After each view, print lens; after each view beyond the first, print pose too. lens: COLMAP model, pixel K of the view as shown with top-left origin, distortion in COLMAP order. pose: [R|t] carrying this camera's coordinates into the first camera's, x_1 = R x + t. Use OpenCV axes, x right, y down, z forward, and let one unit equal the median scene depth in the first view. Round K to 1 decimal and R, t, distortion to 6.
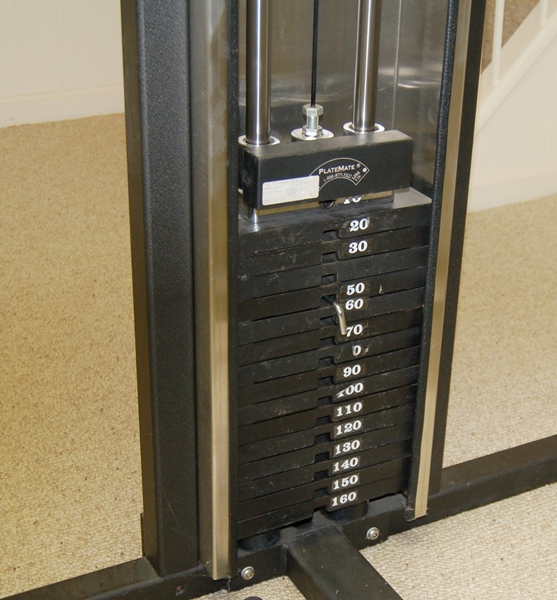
lens RADIAL K [[1048.6, 0, 278.5], [0, 1048.6, 300.0], [0, 0, 1]] dist [0.023096, 0.056130]
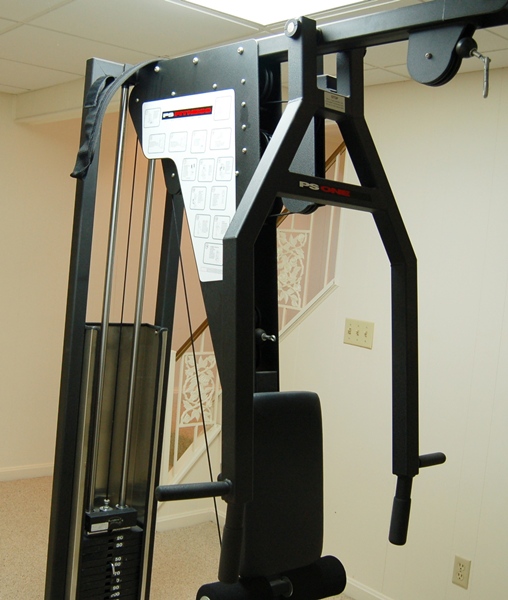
lens RADIAL K [[789.9, 0, 209.6], [0, 789.9, 299.8], [0, 0, 1]] dist [-0.029996, -0.026328]
pose [[0.979513, 0.060100, 0.192206, -0.154032], [0.011492, 0.936193, -0.351298, 0.091618], [-0.201055, 0.346310, 0.916322, -1.446958]]
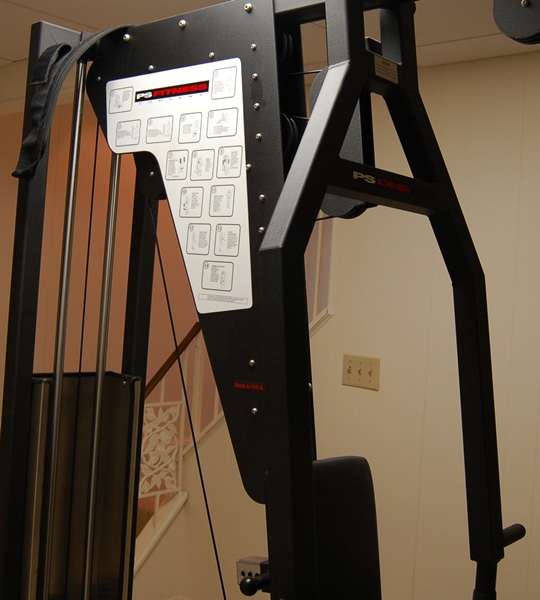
lens RADIAL K [[864.7, 0, 271.0], [0, 864.7, 276.1], [0, 0, 1]] dist [-0.032744, -0.096766]
pose [[0.936624, 0.051987, 0.346458, -0.231719], [0.099474, 0.908763, -0.405283, -0.040048], [-0.335918, 0.414062, 0.845998, -1.090055]]
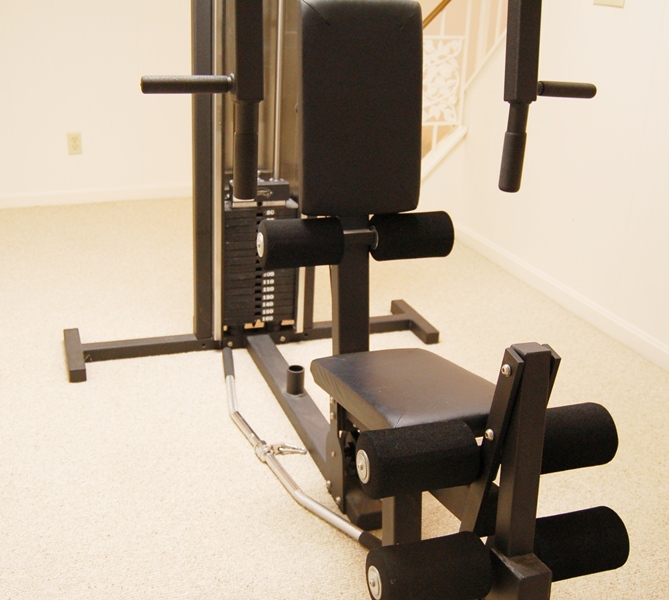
lens RADIAL K [[874.1, 0, 334.5], [0, 874.1, 300.0], [0, 0, 1]] dist [-0.026509, -0.026834]
pose [[0.993271, 0.064226, -0.096376, 0.480588], [-0.071861, 0.994363, -0.077957, 0.329637], [0.090826, 0.084358, 0.992287, -1.296939]]
